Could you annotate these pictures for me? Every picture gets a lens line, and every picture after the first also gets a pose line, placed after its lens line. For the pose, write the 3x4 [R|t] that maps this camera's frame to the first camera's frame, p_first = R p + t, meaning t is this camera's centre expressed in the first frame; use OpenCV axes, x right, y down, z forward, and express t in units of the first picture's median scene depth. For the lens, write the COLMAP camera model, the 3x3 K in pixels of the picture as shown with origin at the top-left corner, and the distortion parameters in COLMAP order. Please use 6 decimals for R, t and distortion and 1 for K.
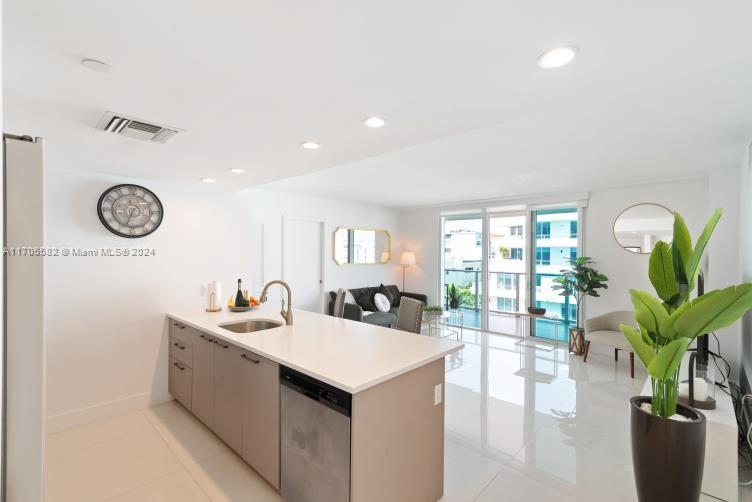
lens RADIAL K [[350.9, 0, 374.5], [0, 350.9, 252.7], [0, 0, 1]] dist [0.015427, -0.002656]
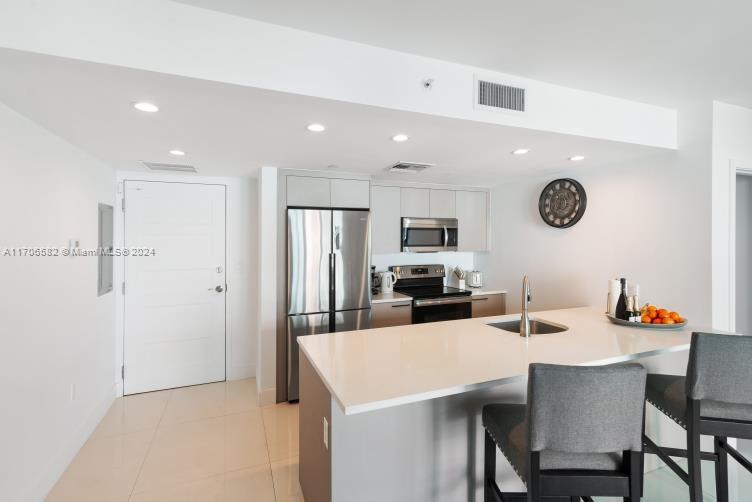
lens RADIAL K [[350.9, 0, 372.2], [0, 350.9, 238.0], [0, 0, 1]] dist [0.015427, -0.002656]
pose [[-0.433174, -0.007306, -0.901281, 0.325134], [-0.003396, 0.999973, -0.006473, -0.001501], [0.901304, 0.000257, -0.433188, 0.569032]]
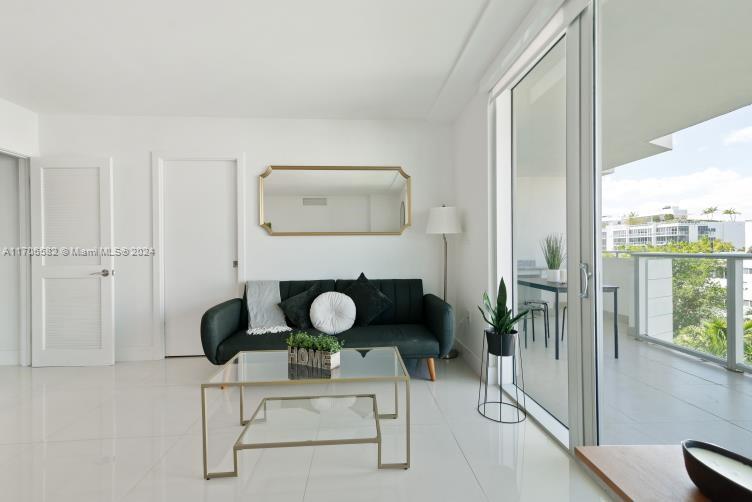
lens RADIAL K [[350.9, 0, 368.0], [0, 350.9, 254.1], [0, 0, 1]] dist [0.015427, -0.002656]
pose [[0.713828, -0.011082, -0.700234, 0.449554], [0.013137, 0.999911, -0.002432, 0.078483], [0.700198, -0.007463, 0.713910, 0.821165]]
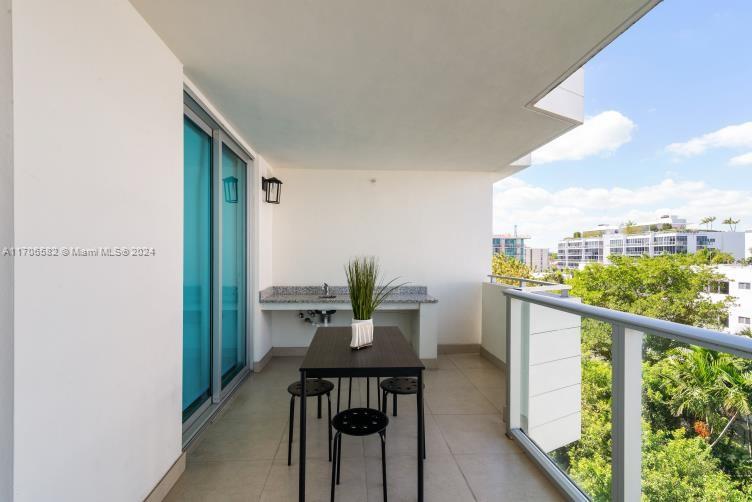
lens RADIAL K [[350.9, 0, 372.8], [0, 350.9, 259.8], [0, 0, 1]] dist [0.015427, -0.002656]
pose [[0.715394, 0.002803, -0.698715, 0.516586], [-0.002388, 0.999996, 0.001567, 0.041910], [0.698717, 0.000547, 0.715398, 1.305391]]
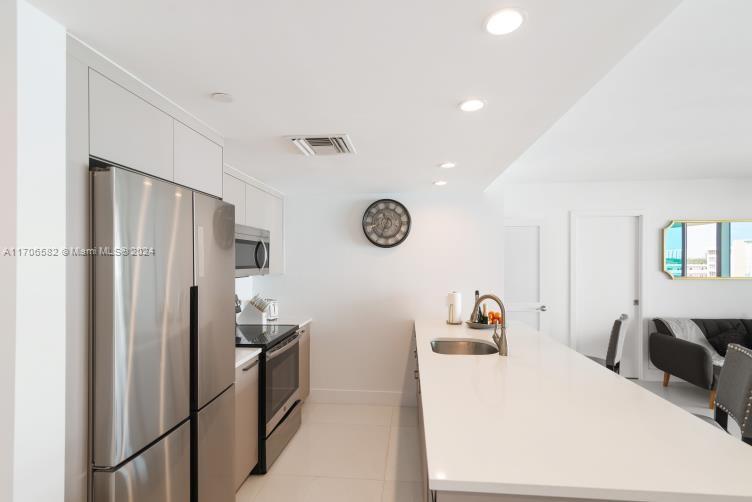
lens RADIAL K [[363.2, 0, 376.6], [0, 363.2, 261.7], [0, 0, 1]] dist [0.015515, 0.000726]
pose [[0.613312, -0.005967, -0.789818, 0.115035], [0.003939, 0.999982, -0.004496, 0.004396], [0.789831, -0.000353, 0.613325, 0.168265]]
